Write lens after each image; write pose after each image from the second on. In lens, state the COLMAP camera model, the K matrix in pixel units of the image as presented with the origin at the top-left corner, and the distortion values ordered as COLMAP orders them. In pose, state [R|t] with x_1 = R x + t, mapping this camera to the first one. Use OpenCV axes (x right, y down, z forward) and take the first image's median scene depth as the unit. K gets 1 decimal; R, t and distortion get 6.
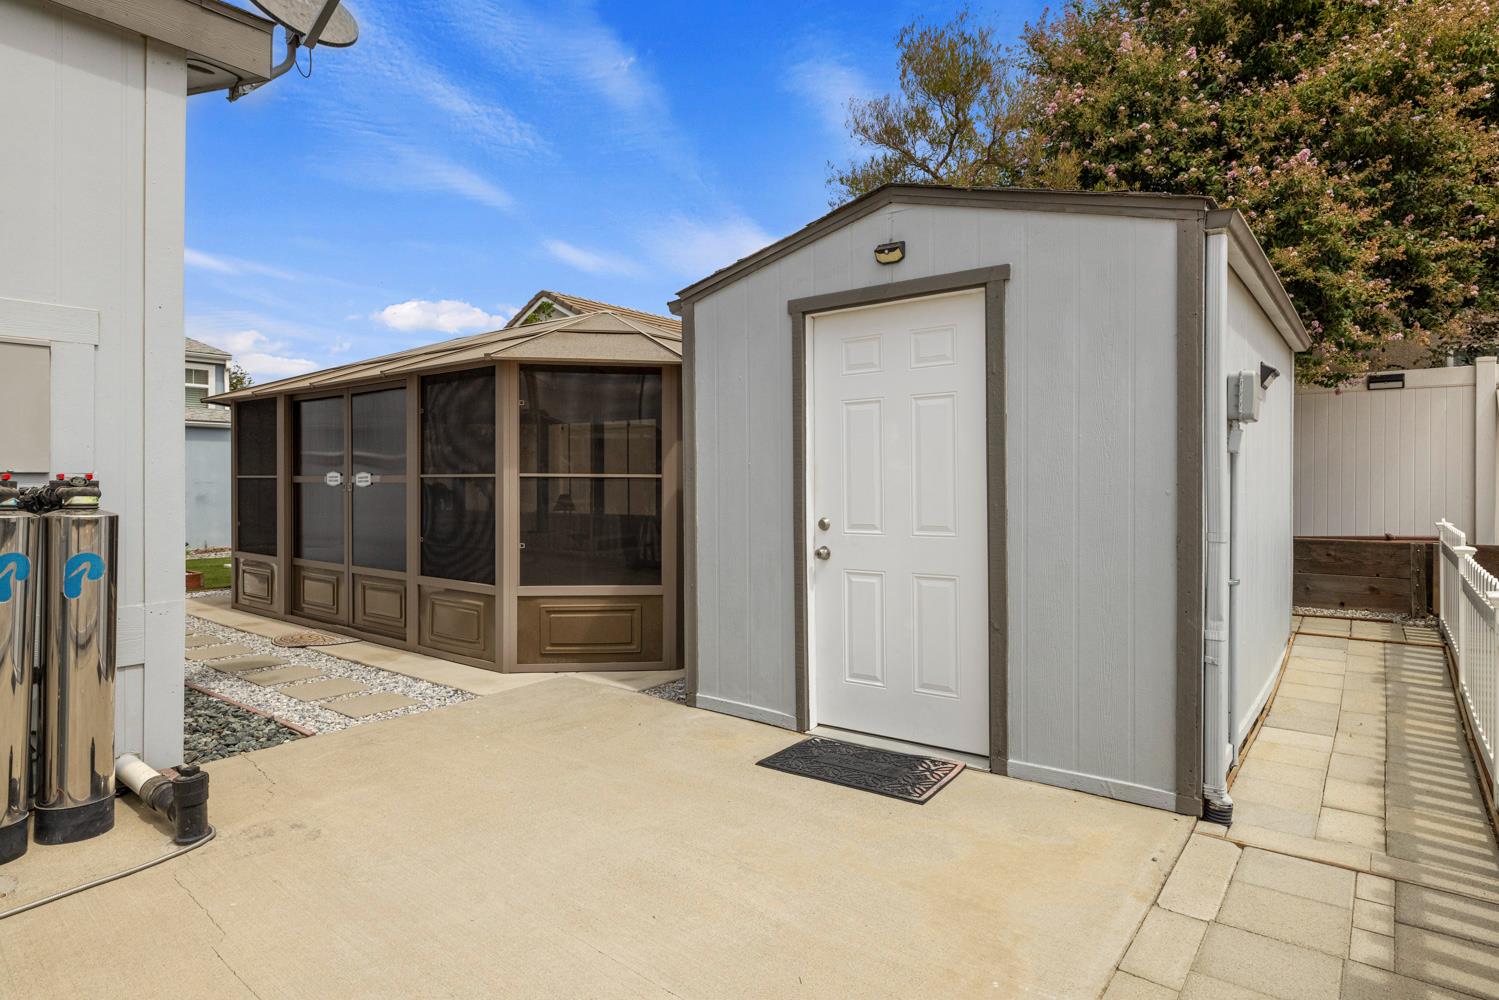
lens RADIAL K [[815.1, 0, 752.6], [0, 815.1, 486.0], [0, 0, 1]] dist [-0.013101, -0.000232]
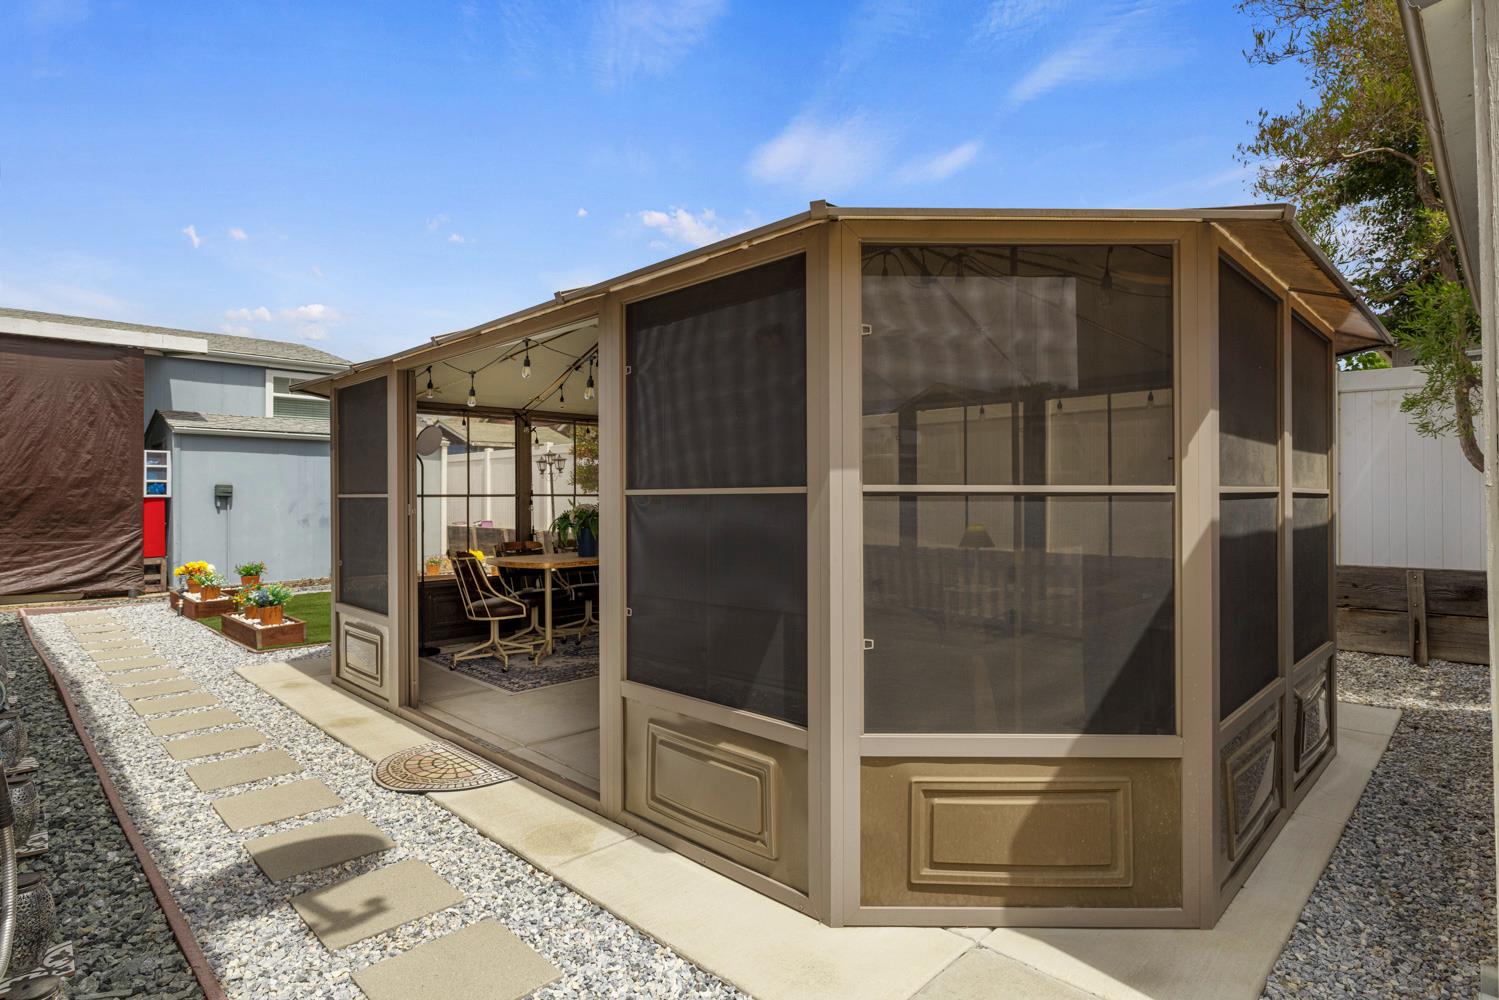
lens RADIAL K [[815.1, 0, 748.2], [0, 815.1, 496.3], [0, 0, 1]] dist [-0.013101, -0.000232]
pose [[0.990362, -0.007812, -0.138283, -0.284331], [0.006759, 0.999945, -0.008076, -0.005955], [0.138338, 0.007063, 0.990360, 0.537815]]
